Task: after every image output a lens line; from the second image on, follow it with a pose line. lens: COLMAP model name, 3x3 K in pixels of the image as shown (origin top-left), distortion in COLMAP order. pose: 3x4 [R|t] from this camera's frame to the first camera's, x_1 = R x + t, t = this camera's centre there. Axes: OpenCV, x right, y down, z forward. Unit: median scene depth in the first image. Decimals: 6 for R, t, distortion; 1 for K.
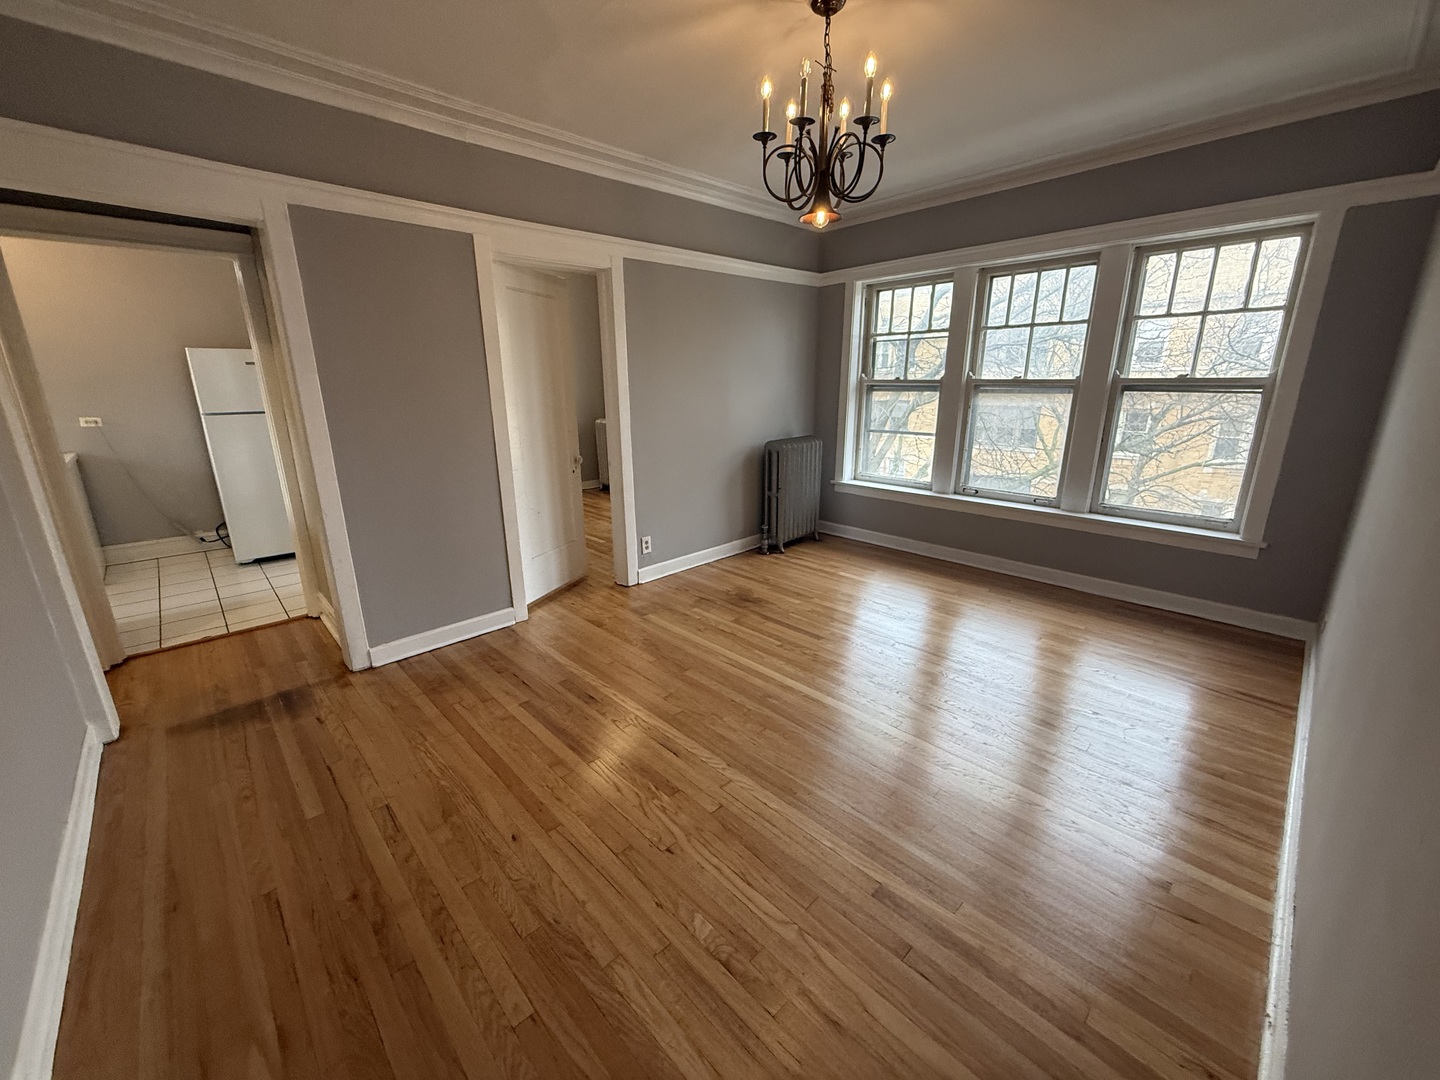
lens RADIAL K [[571.8, 0, 717.1], [0, 571.8, 537.6], [0, 0, 1]] dist [0.000605, -0.000269]
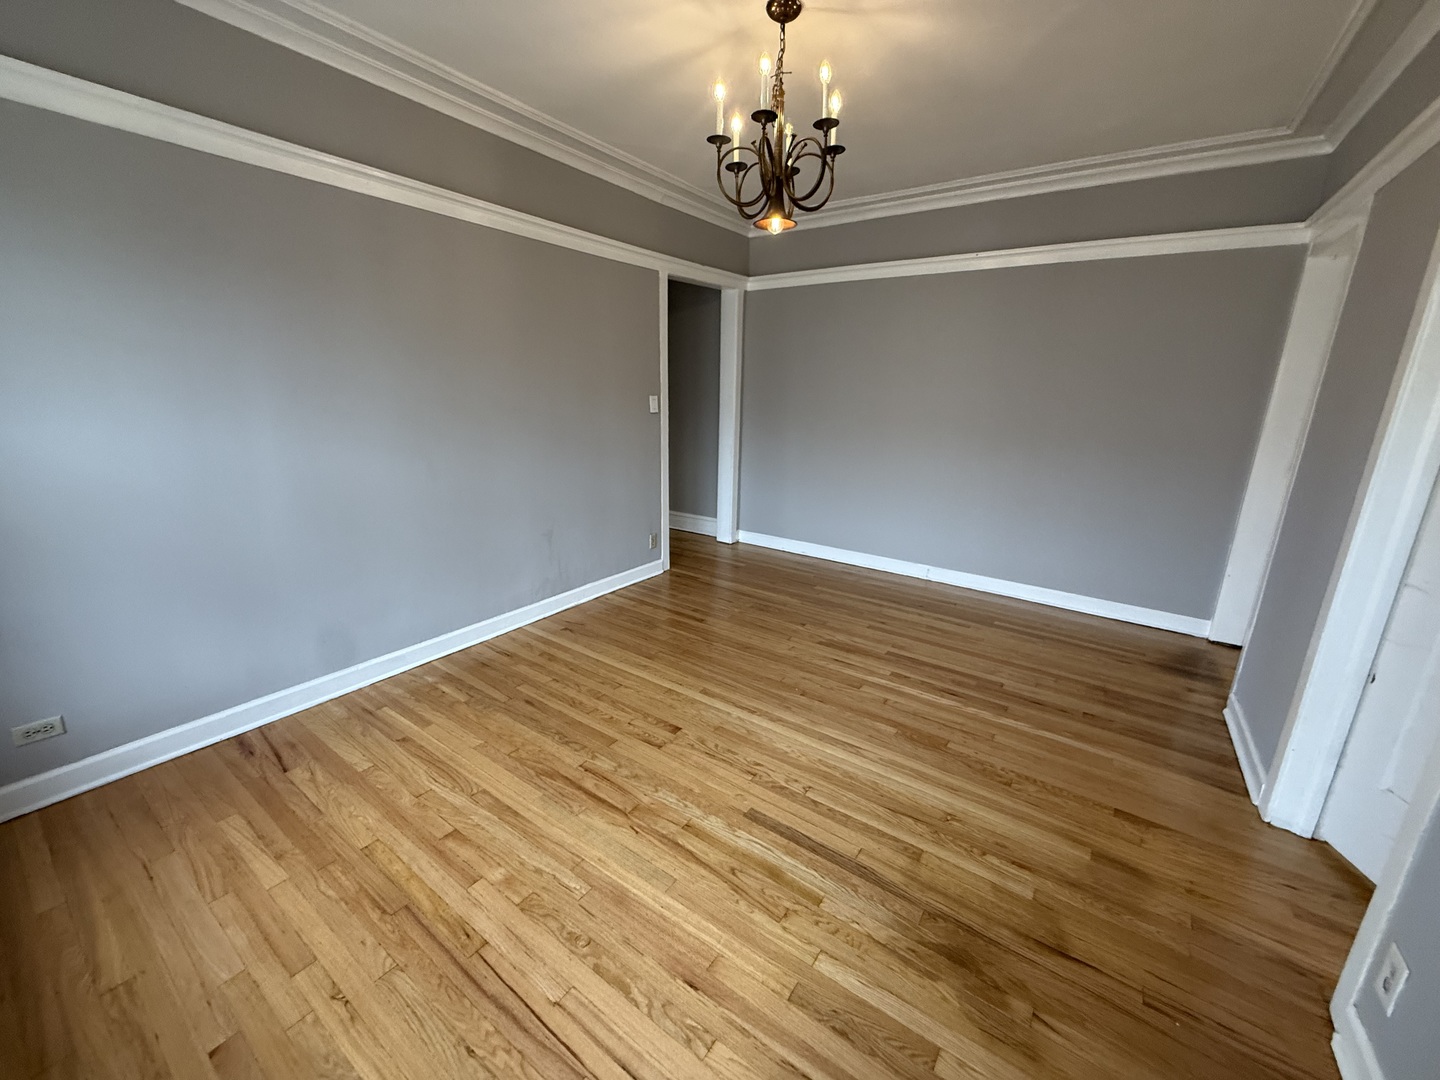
lens RADIAL K [[571.8, 0, 717.1], [0, 571.8, 537.6], [0, 0, 1]] dist [0.000605, -0.000269]
pose [[-0.979852, 0.041342, -0.195398, 0.301359], [-0.064822, 0.859552, 0.506921, -0.357940], [0.188911, 0.509374, -0.839554, 1.269165]]
